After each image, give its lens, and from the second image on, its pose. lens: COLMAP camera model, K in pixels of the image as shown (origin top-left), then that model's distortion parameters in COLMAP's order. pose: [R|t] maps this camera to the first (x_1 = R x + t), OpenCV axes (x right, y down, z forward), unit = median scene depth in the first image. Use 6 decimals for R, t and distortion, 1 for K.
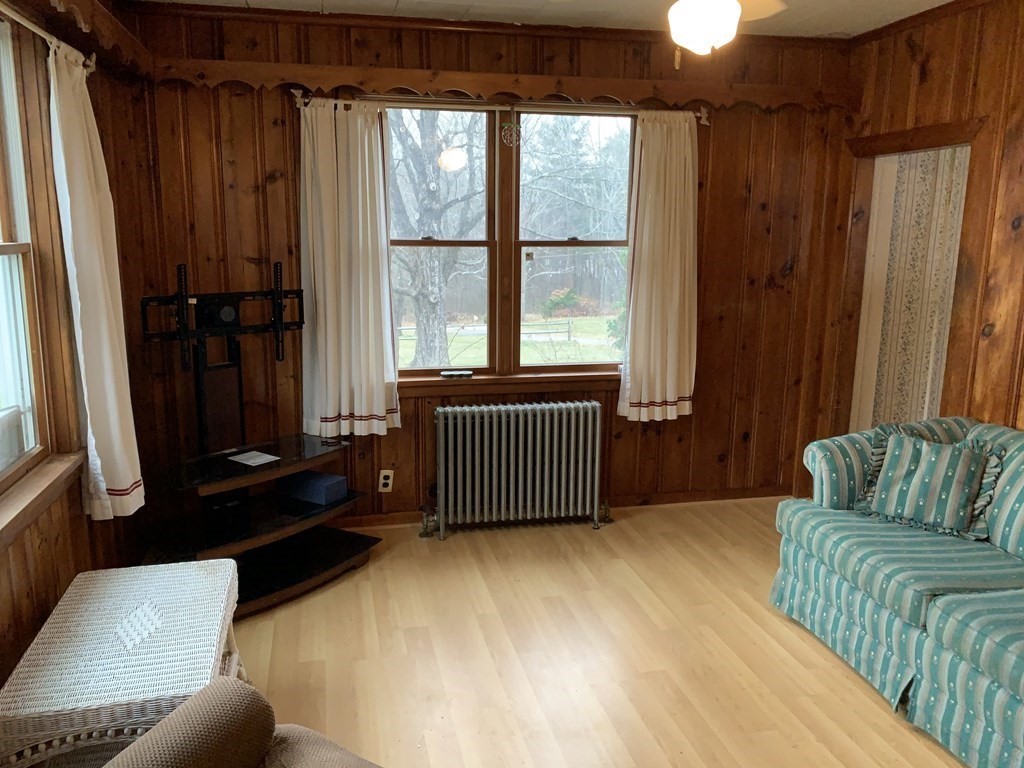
lens RADIAL K [[780.6, 0, 511.8], [0, 780.6, 378.4], [0, 0, 1]] dist [0.007090, -0.029011]
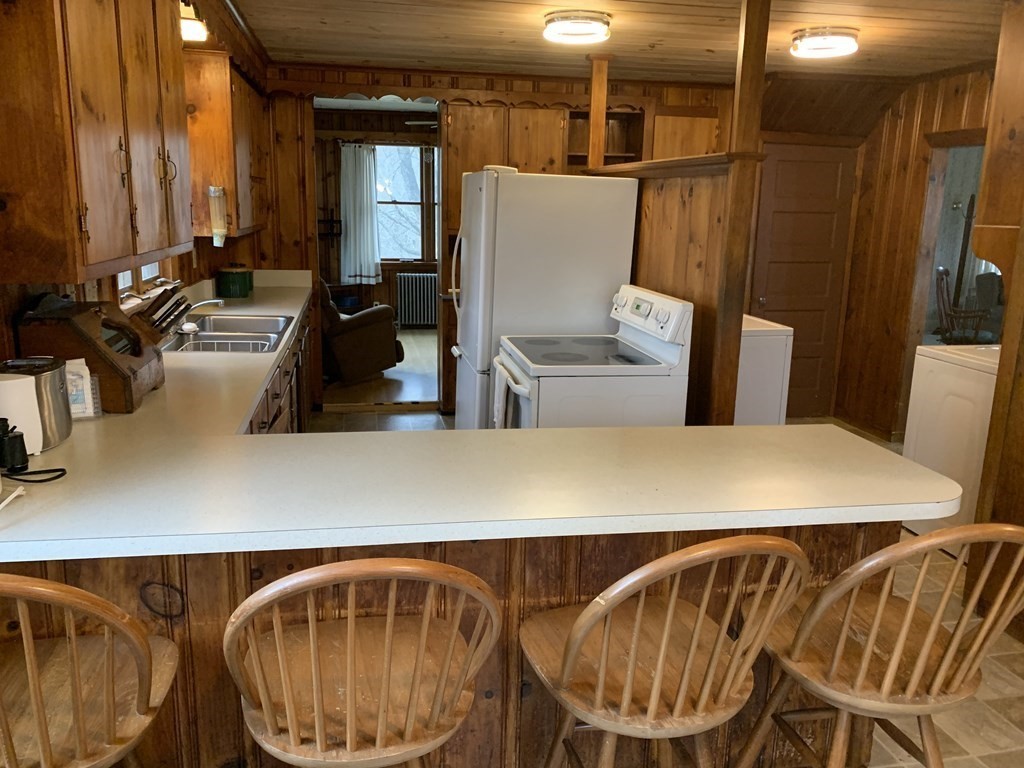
lens RADIAL K [[780.6, 0, 509.7], [0, 780.6, 386.4], [0, 0, 1]] dist [0.007090, -0.029011]
pose [[0.999298, 0.017476, -0.033148, 0.336995], [-0.016265, 0.999204, 0.036438, 0.294385], [0.033758, -0.035873, 0.998786, -1.390793]]
